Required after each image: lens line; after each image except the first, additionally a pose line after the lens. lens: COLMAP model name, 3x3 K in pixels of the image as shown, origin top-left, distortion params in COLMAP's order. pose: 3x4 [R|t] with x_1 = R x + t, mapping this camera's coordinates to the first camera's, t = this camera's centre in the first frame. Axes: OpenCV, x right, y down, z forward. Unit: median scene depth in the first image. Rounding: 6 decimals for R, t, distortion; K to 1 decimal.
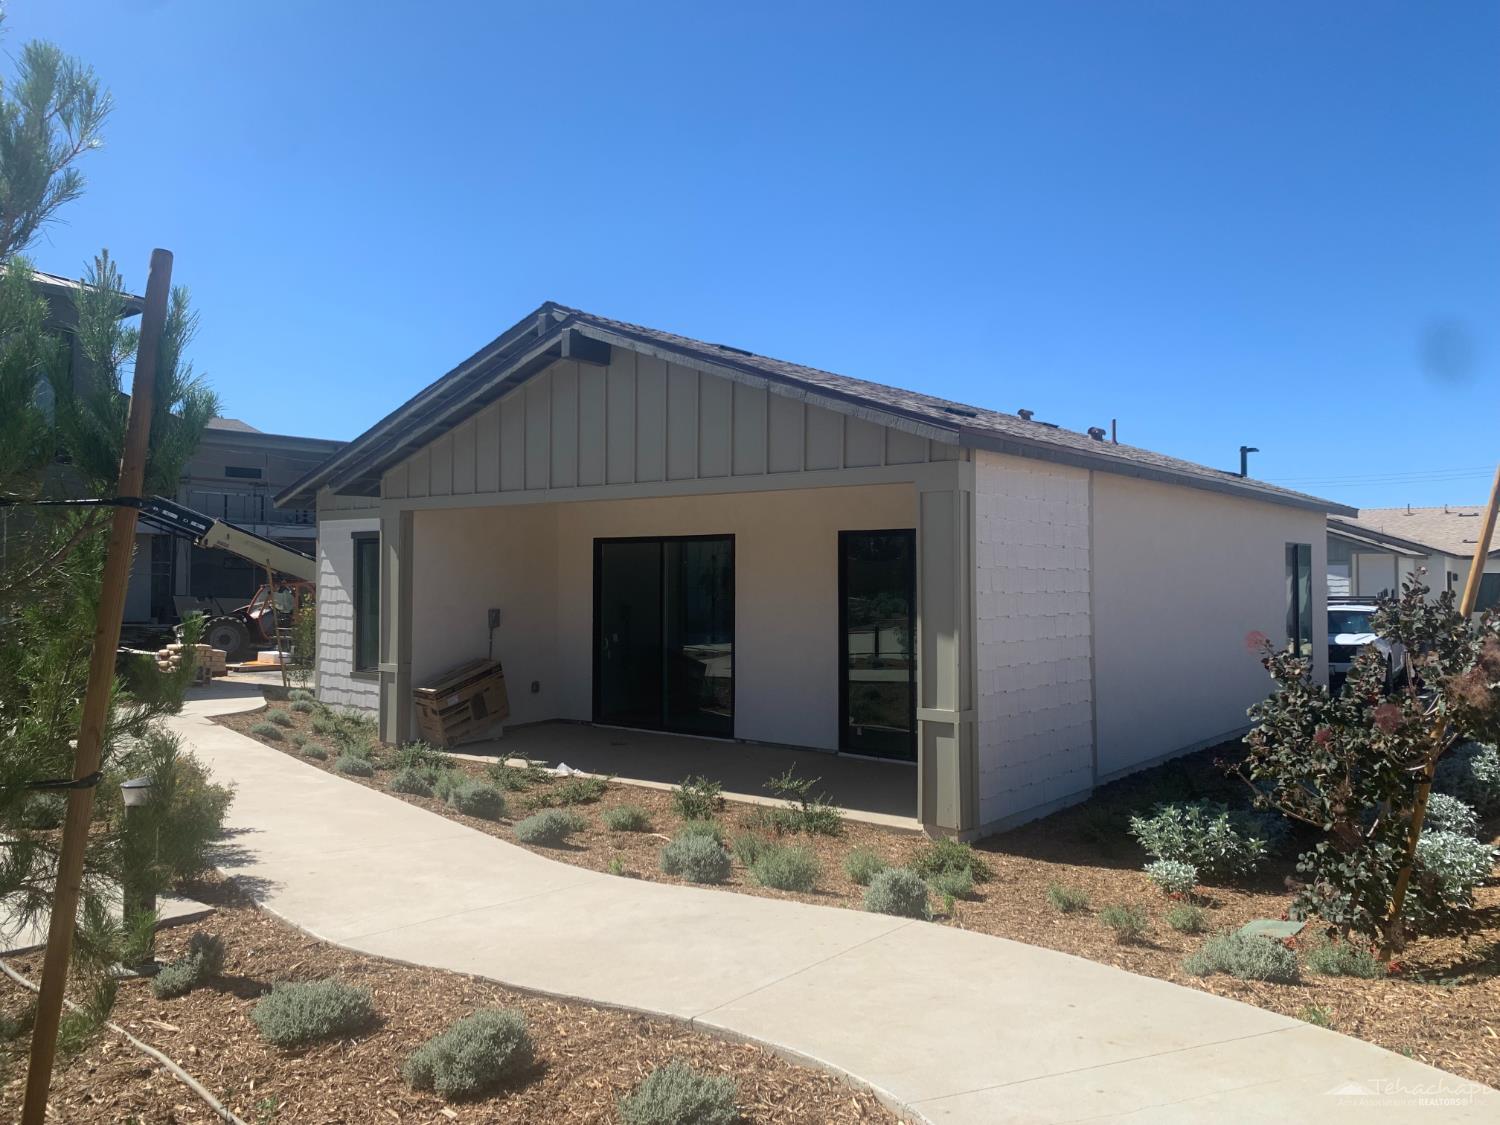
lens RADIAL K [[1156.5, 0, 750.0], [0, 1156.5, 562.5], [0, 0, 1]] dist [-0.000975, -0.002153]
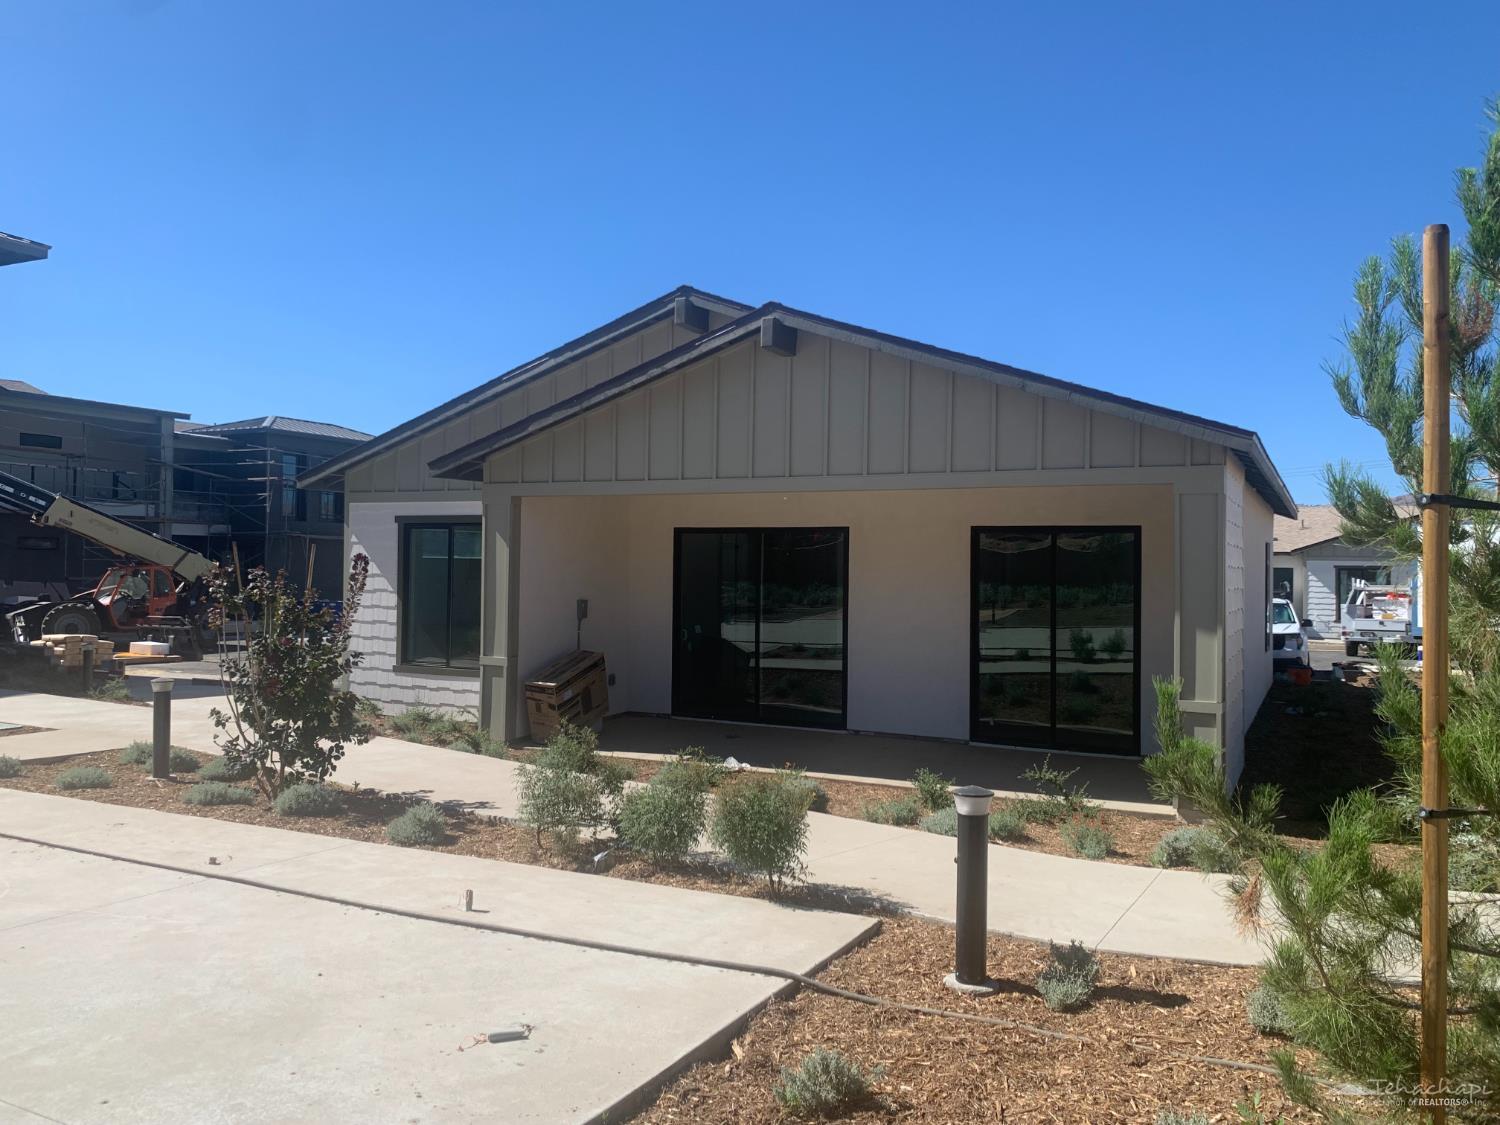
lens RADIAL K [[1154.9, 0, 750.0], [0, 1154.9, 562.5], [0, 0, 1]] dist [0.136916, -0.239393]
pose [[0.983337, 0.012298, 0.181373, -0.274872], [-0.014236, 0.999855, 0.009386, -0.001888], [-0.181232, -0.011812, 0.983370, 0.021812]]
